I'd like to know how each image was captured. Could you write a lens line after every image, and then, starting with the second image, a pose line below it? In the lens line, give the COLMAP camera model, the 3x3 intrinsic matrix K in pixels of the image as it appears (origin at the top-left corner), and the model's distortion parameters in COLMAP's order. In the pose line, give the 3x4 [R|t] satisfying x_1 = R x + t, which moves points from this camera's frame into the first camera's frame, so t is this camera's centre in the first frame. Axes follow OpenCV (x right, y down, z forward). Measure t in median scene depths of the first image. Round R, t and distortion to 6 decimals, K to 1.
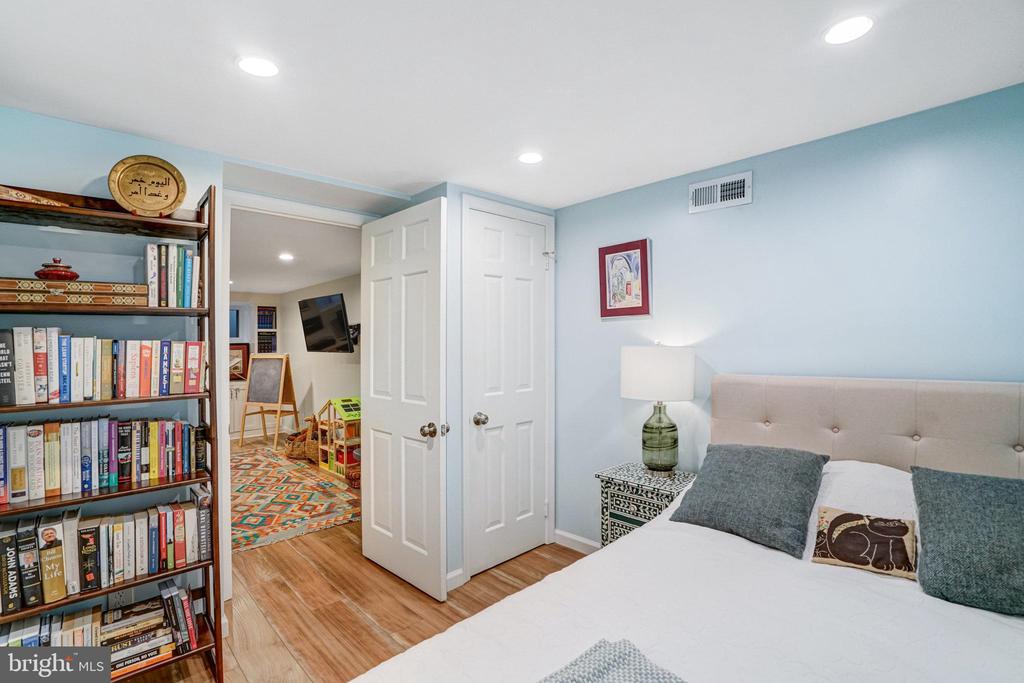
lens RADIAL K [[475.8, 0, 502.6], [0, 475.8, 340.3], [0, 0, 1]] dist [-0.064466, 0.025606]
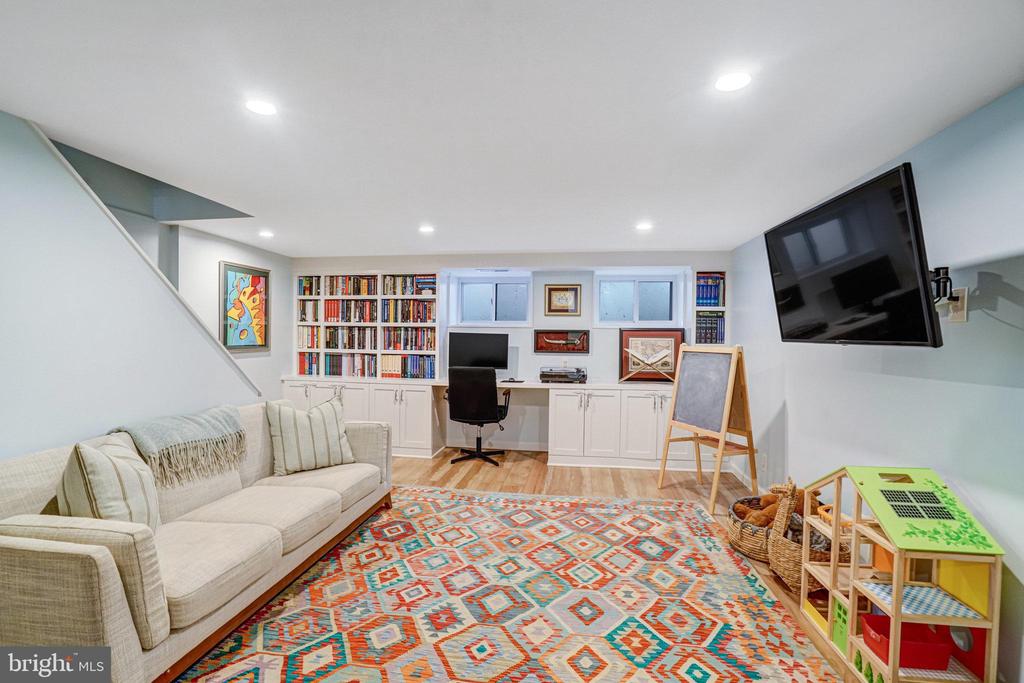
lens RADIAL K [[475.8, 0, 502.6], [0, 475.8, 340.3], [0, 0, 1]] dist [-0.064466, 0.025606]
pose [[0.614873, 0.027044, -0.788162, -0.233226], [-0.015680, 0.999634, 0.022067, 0.017573], [0.788470, -0.001210, 0.615072, 0.525880]]
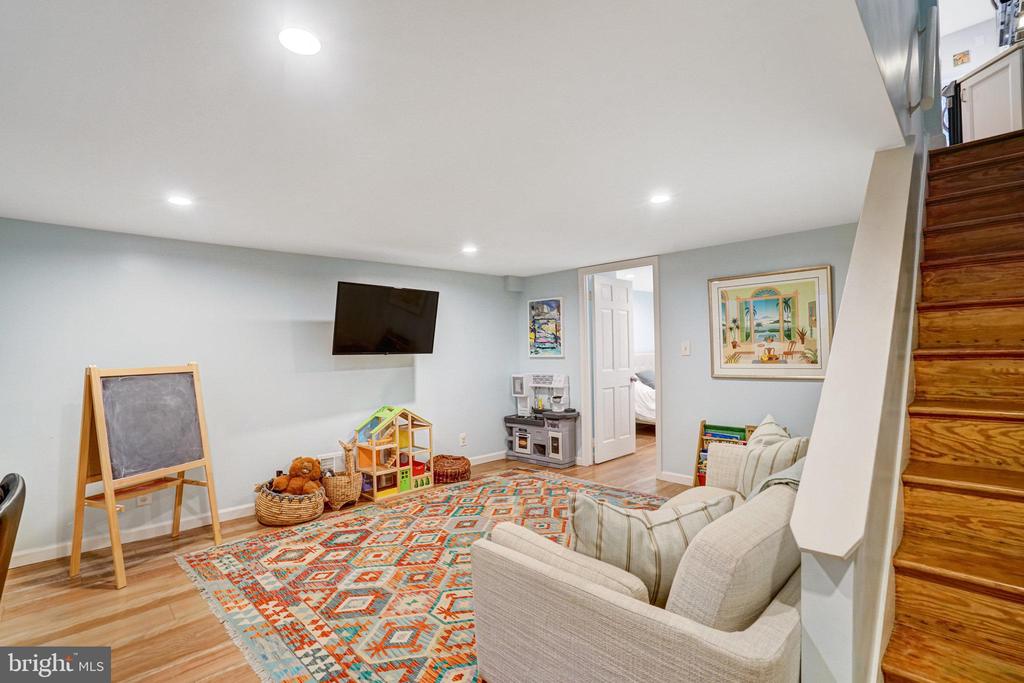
lens RADIAL K [[472.5, 0, 506.1], [0, 472.5, 349.3], [0, 0, 1]] dist [-0.060863, 0.024436]
pose [[-0.031018, 0.013887, 0.999422, -1.183874], [0.012611, 0.999829, -0.013502, 0.030055], [-0.999439, 0.012185, -0.031188, 0.804800]]
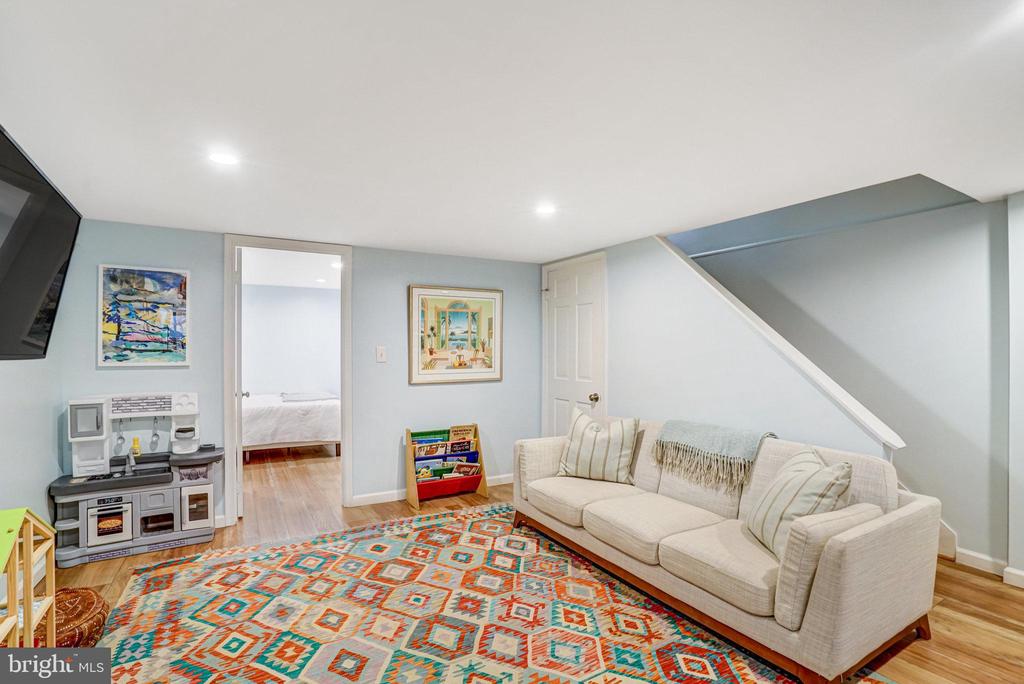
lens RADIAL K [[470.2, 0, 500.8], [0, 470.2, 344.9], [0, 0, 1]] dist [-0.064626, 0.024463]
pose [[-0.974701, 0.015890, 0.222946, -0.714206], [0.011093, 0.999680, -0.022753, 0.025186], [-0.223236, -0.019704, -0.974565, 1.174803]]
